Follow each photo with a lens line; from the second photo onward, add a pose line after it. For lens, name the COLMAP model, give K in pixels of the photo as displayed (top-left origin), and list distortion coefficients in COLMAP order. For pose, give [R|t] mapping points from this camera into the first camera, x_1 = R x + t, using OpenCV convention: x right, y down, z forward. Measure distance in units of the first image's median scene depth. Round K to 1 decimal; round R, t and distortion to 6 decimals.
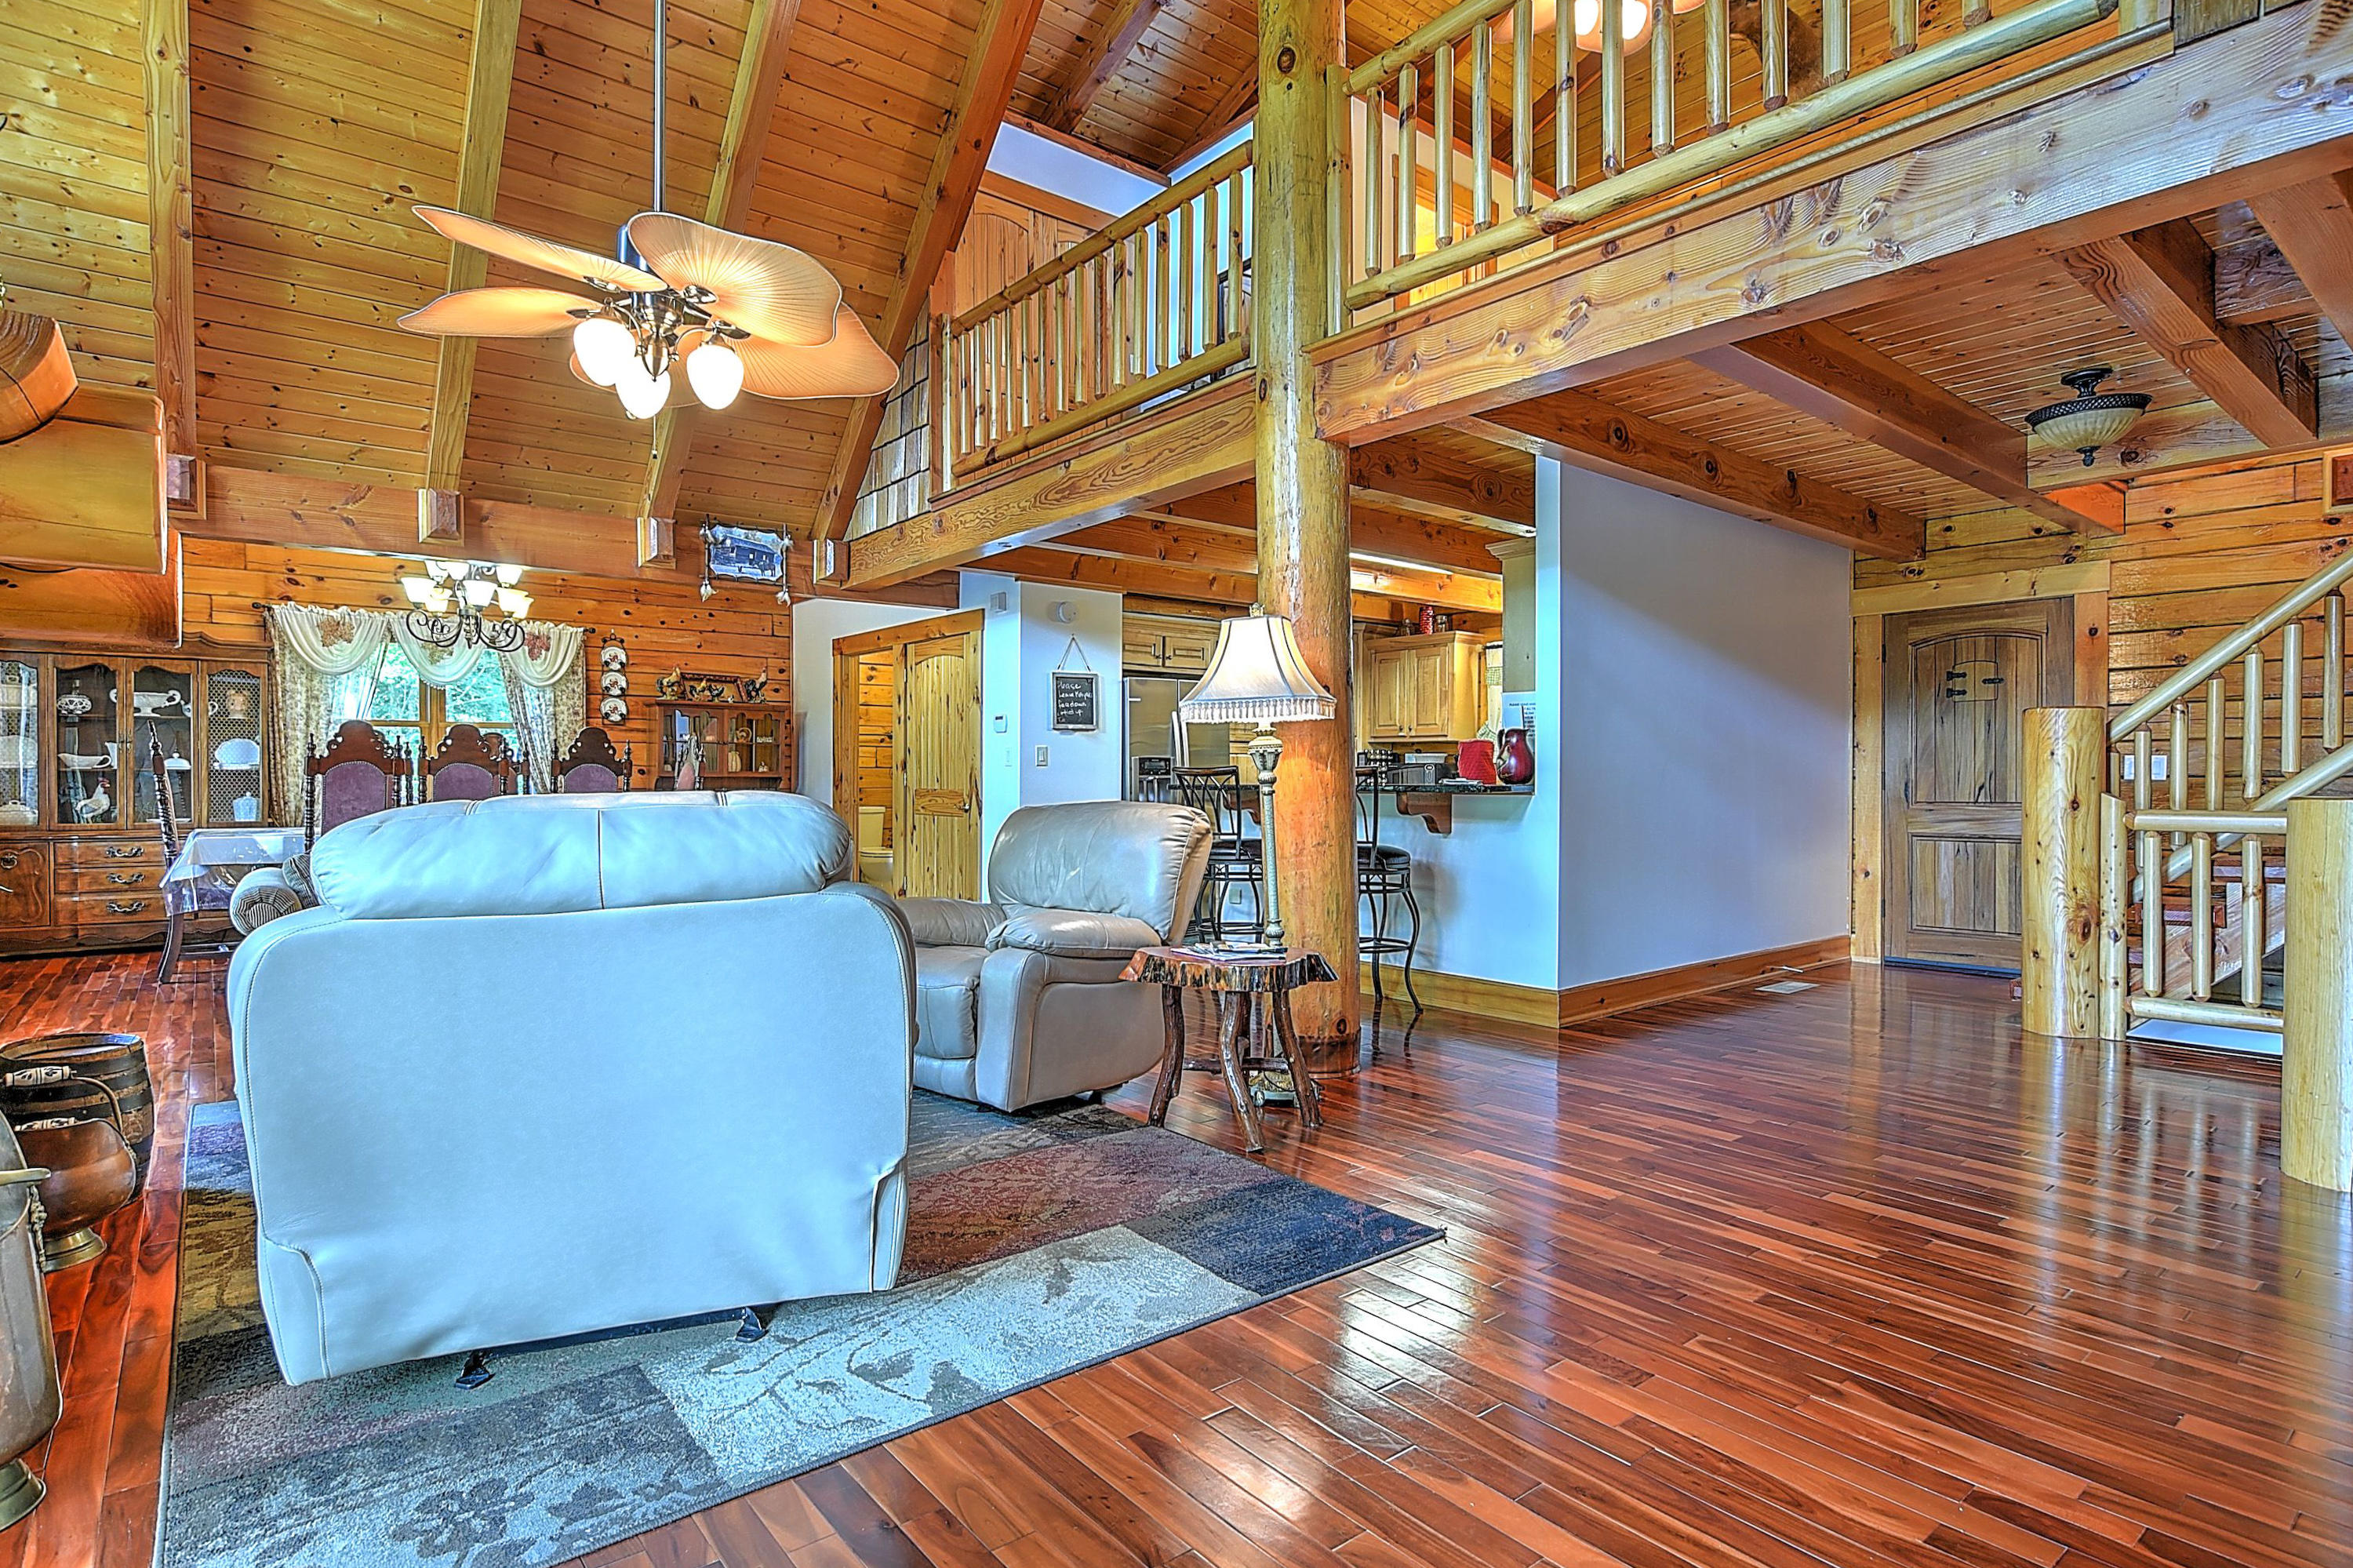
lens RADIAL K [[1192.8, 0, 1270.0], [0, 1192.8, 785.1], [0, 0, 1]] dist [-0.004371, 0.001266]
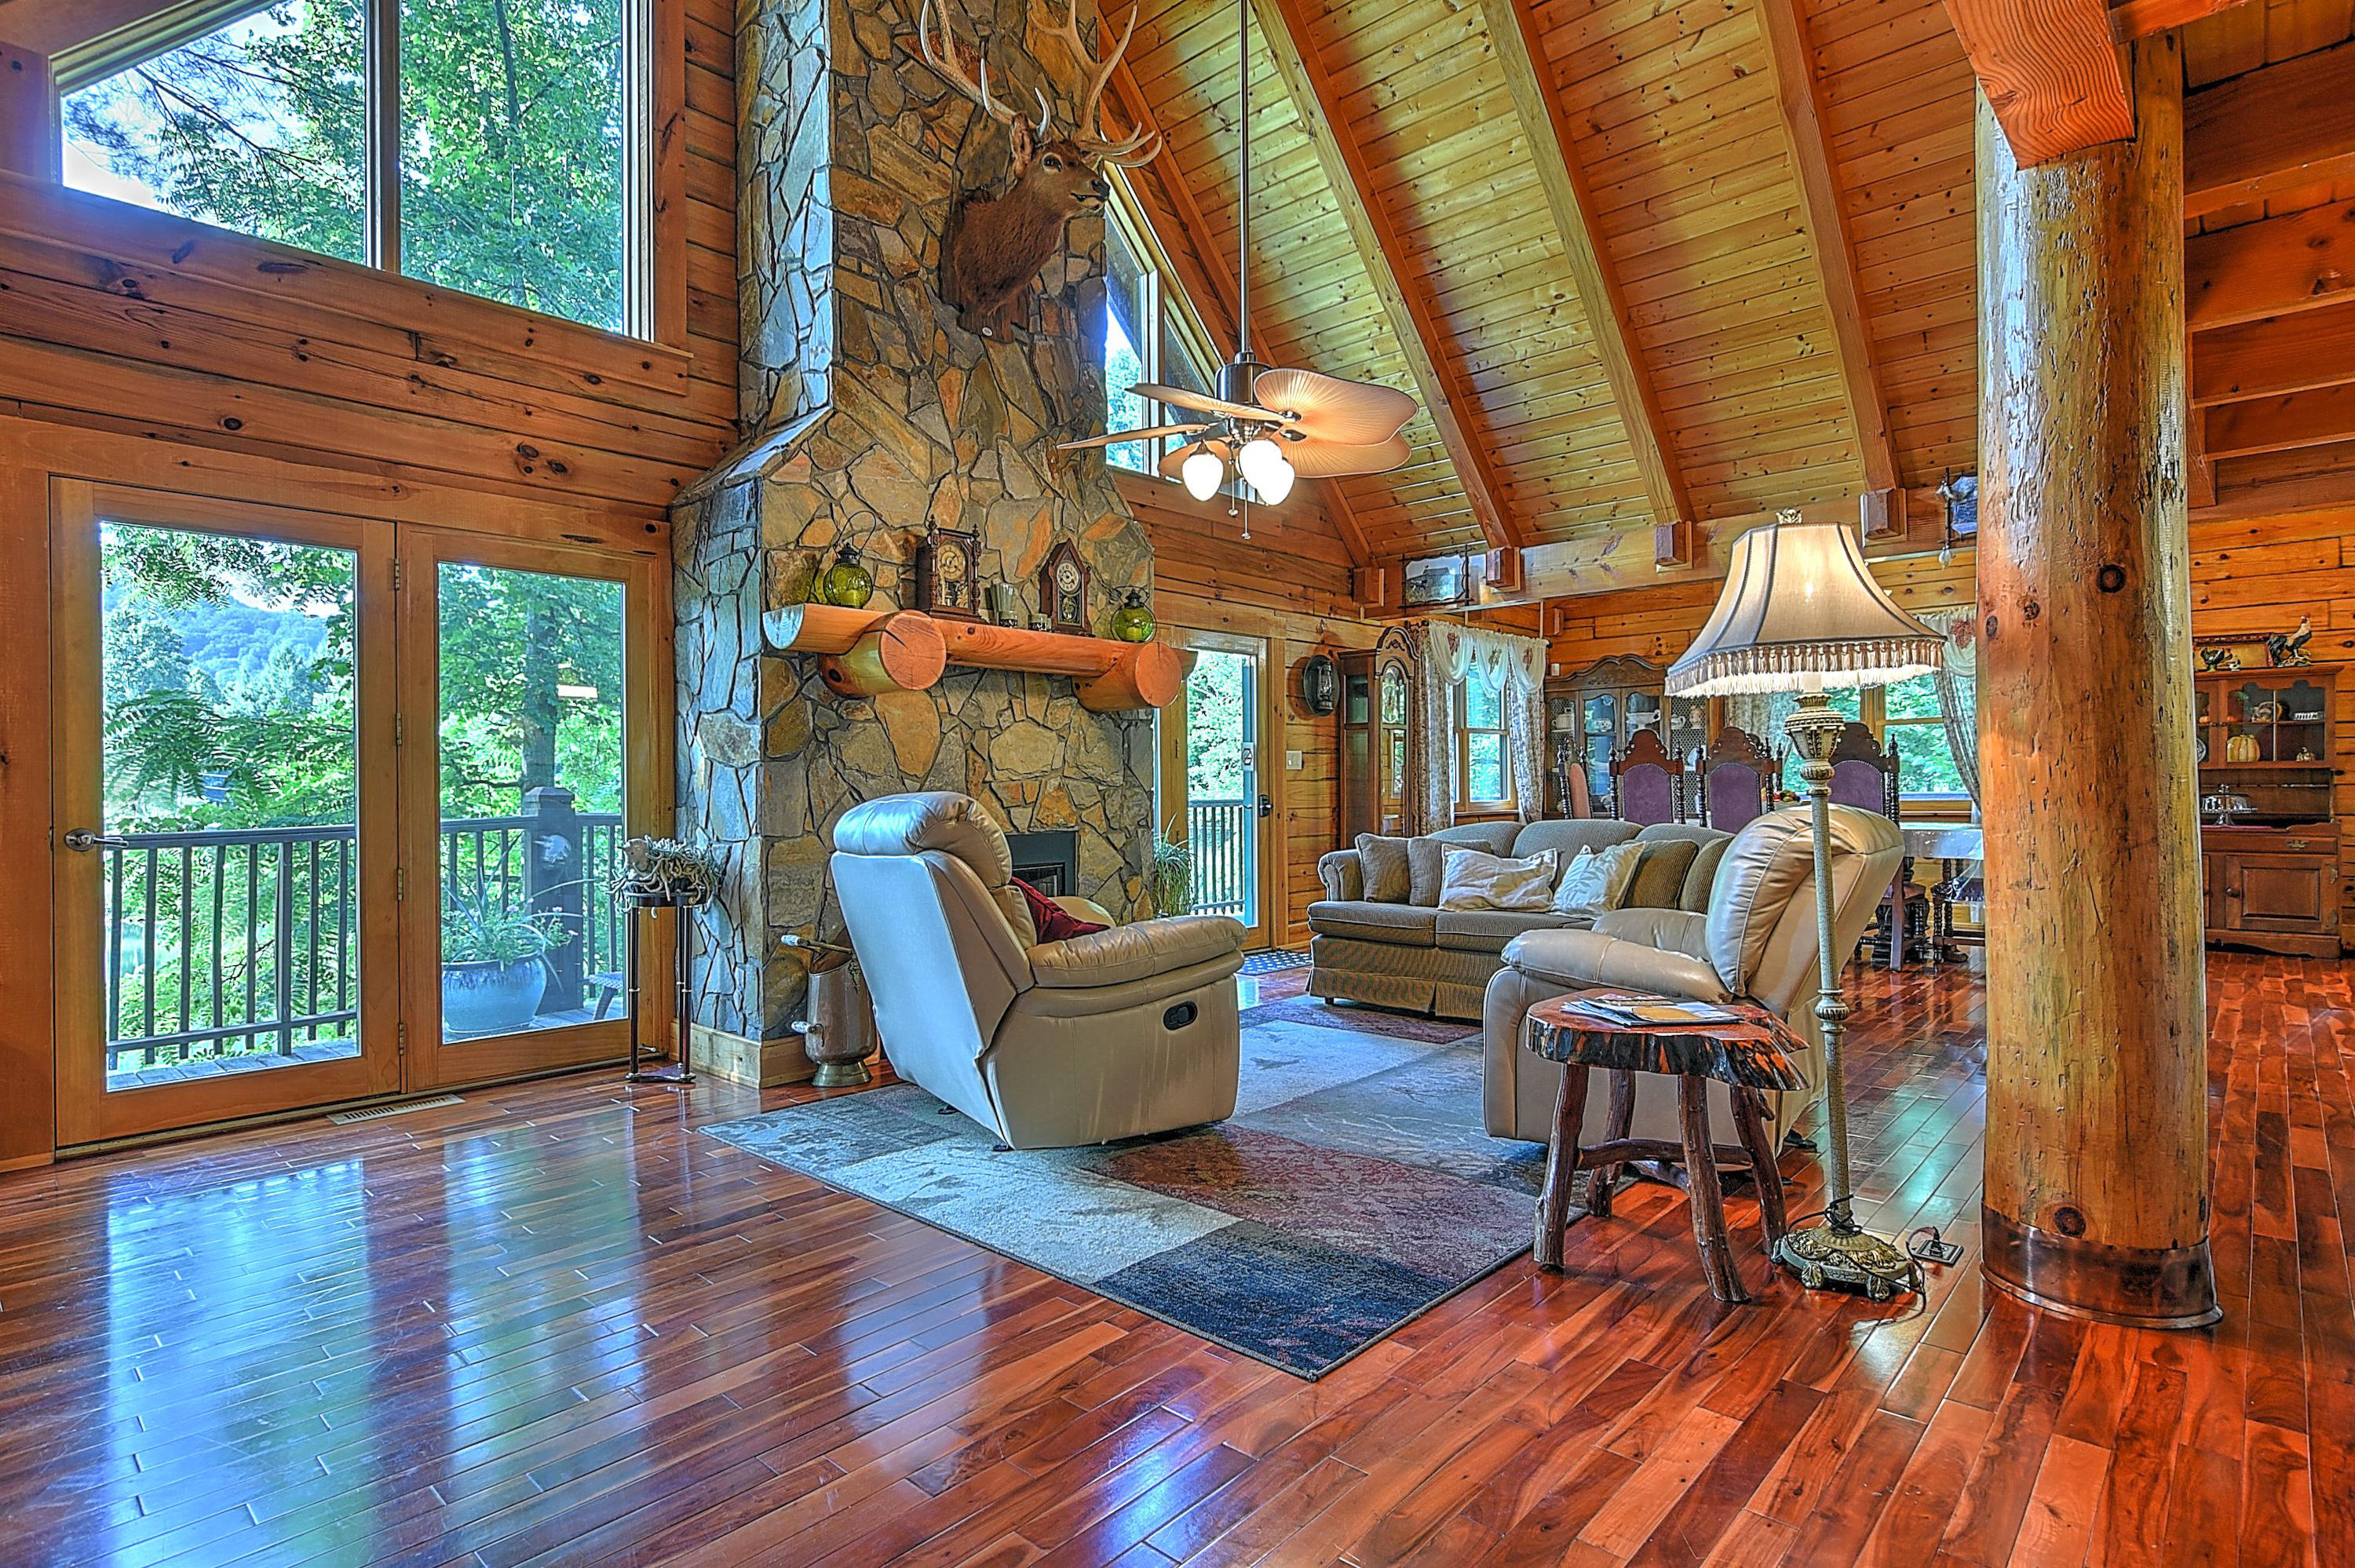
lens RADIAL K [[1170.1, 0, 1054.8], [0, 1170.1, 793.2], [0, 0, 1]] dist [-0.011345, 0.001334]
pose [[0.078114, 0.003880, -0.996937, 0.751937], [0.007898, 0.999959, 0.004510, -0.000096], [0.996913, -0.008226, 0.078080, 0.676182]]
